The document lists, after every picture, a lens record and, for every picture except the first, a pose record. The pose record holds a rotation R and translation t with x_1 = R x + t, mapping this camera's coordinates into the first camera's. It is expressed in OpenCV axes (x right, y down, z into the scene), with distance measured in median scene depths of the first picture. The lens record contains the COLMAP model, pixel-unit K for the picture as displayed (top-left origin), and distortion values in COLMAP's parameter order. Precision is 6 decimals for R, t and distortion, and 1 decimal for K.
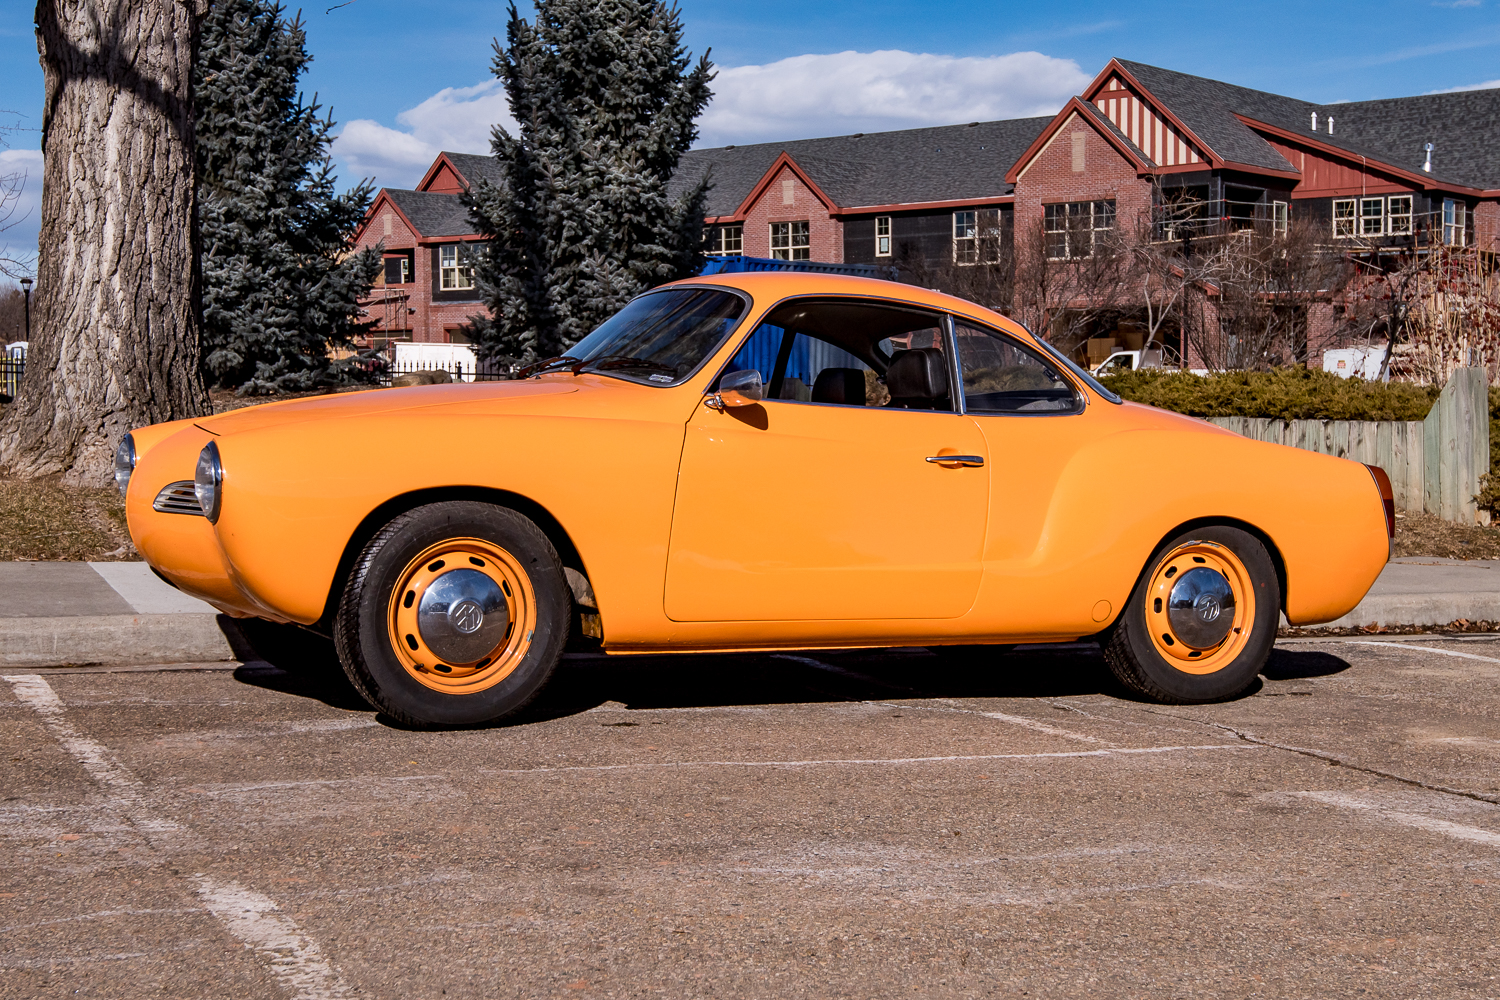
lens RADIAL K [[2193.5, 0, 748.9], [0, 2193.5, 534.0], [0, 0, 1]] dist [0.034334, 0.021471]
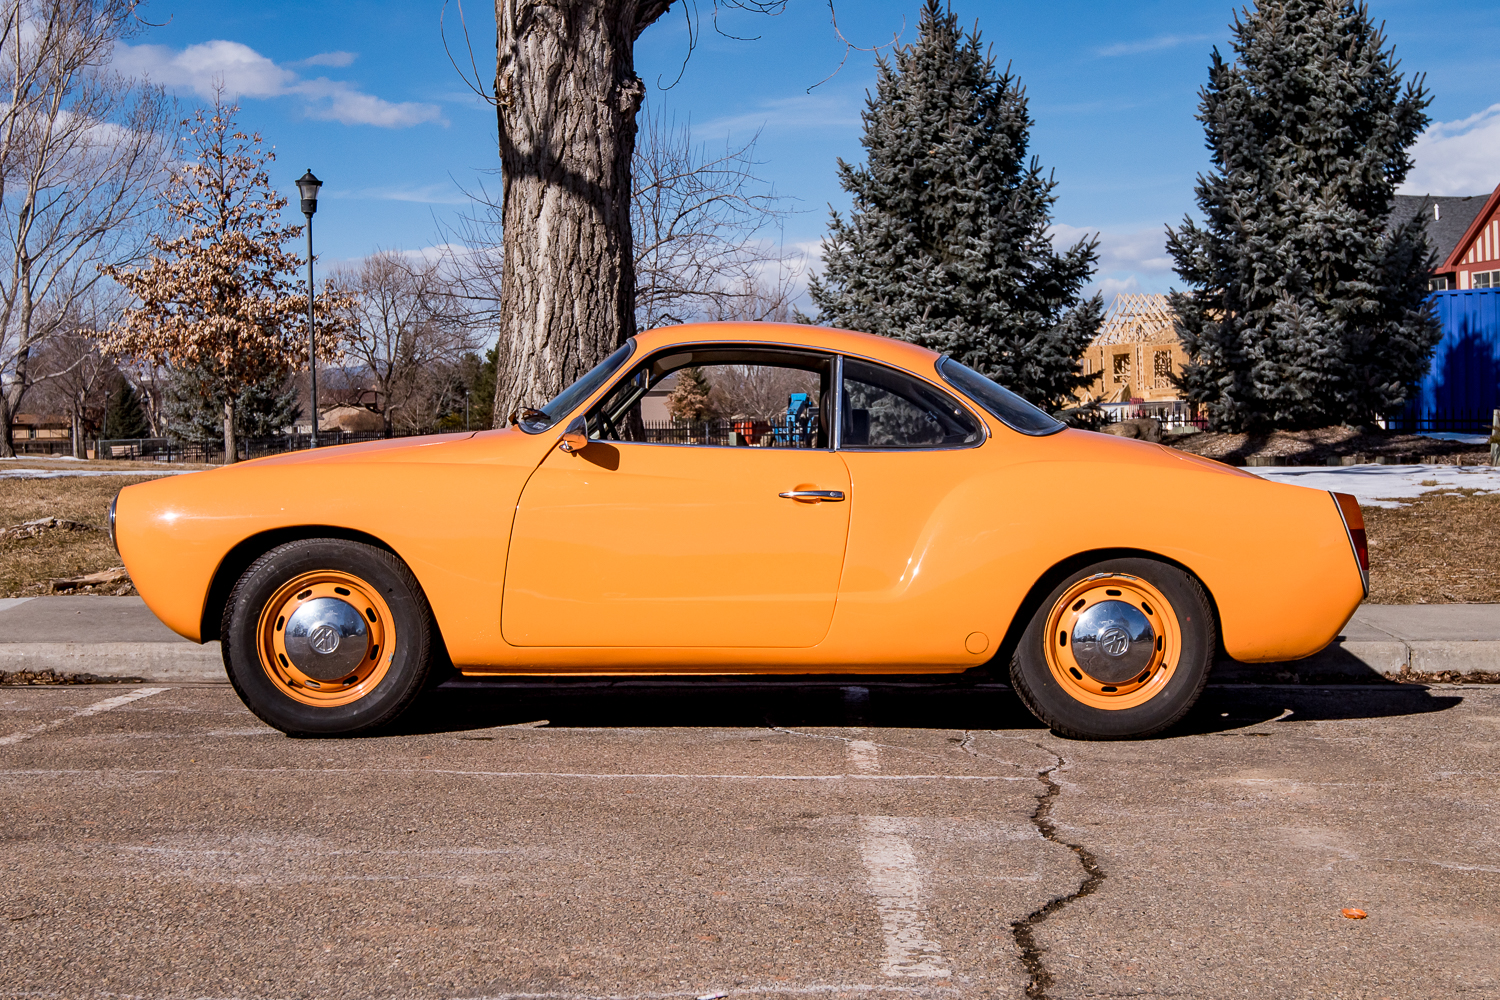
lens RADIAL K [[2189.3, 0, 750.0], [0, 2189.3, 500.0], [0, 0, 1]] dist [0.085367, 0.035852]
pose [[0.907737, -0.017286, -0.419183, 0.121328], [0.000916, 0.999230, -0.039222, 0.002238], [0.419538, 0.035219, 0.907054, 0.010791]]
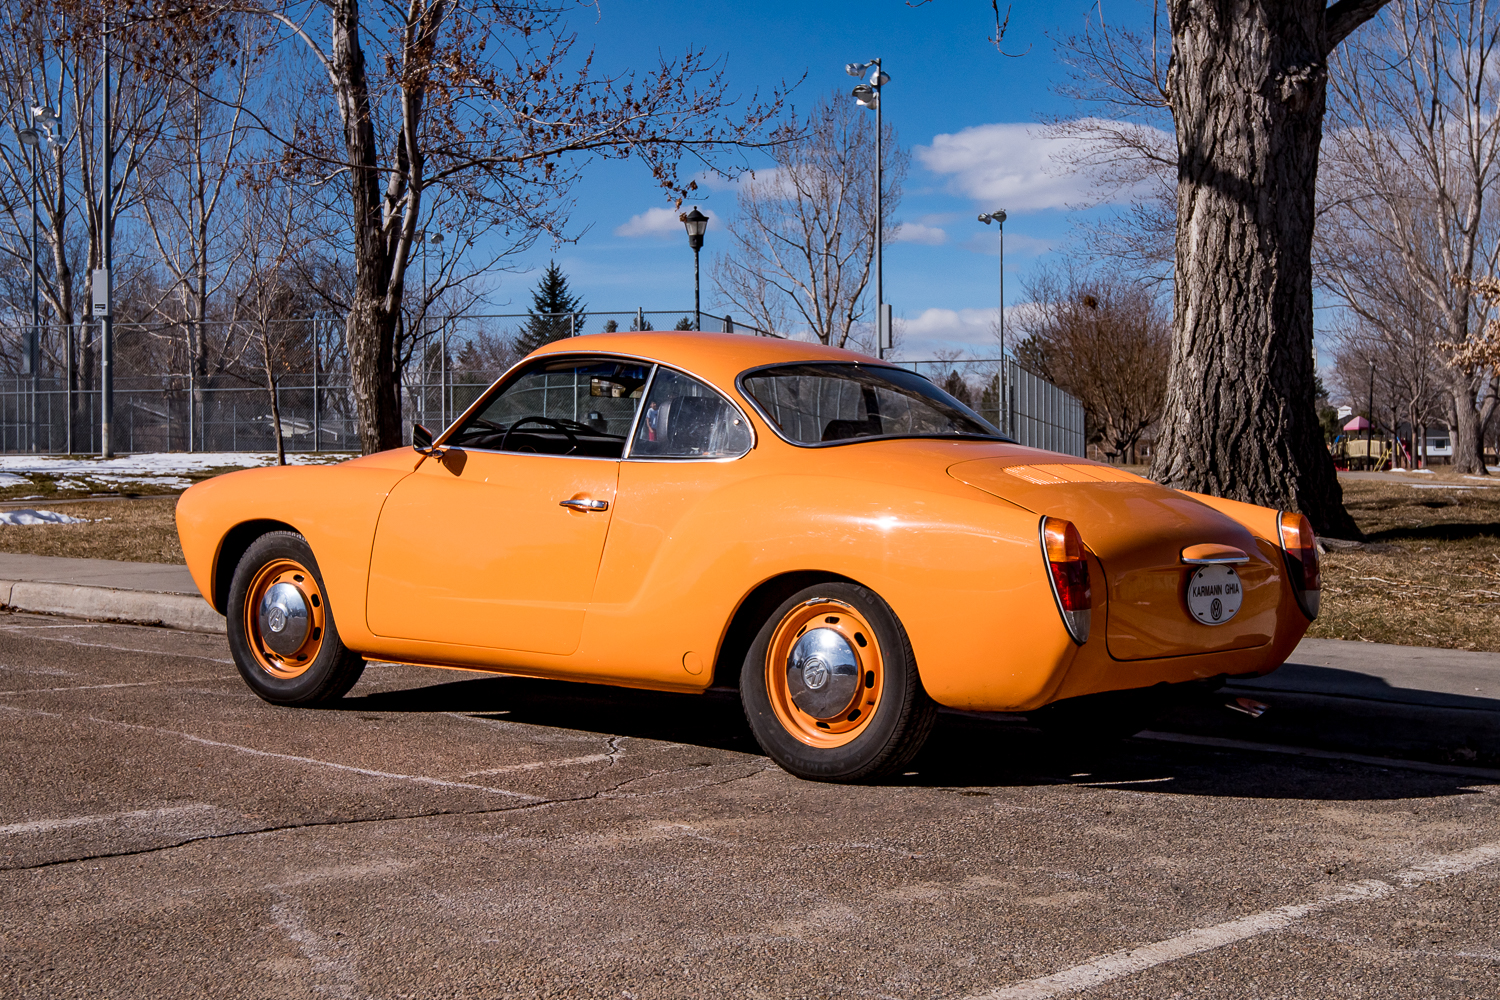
lens RADIAL K [[2189.3, 0, 750.0], [0, 2189.3, 500.0], [0, 0, 1]] dist [0.085367, 0.035852]
pose [[0.430911, 0.000943, -0.902394, 0.259096], [-0.055309, 0.998147, -0.025368, -0.003212], [0.900698, 0.060842, 0.430165, 0.150102]]
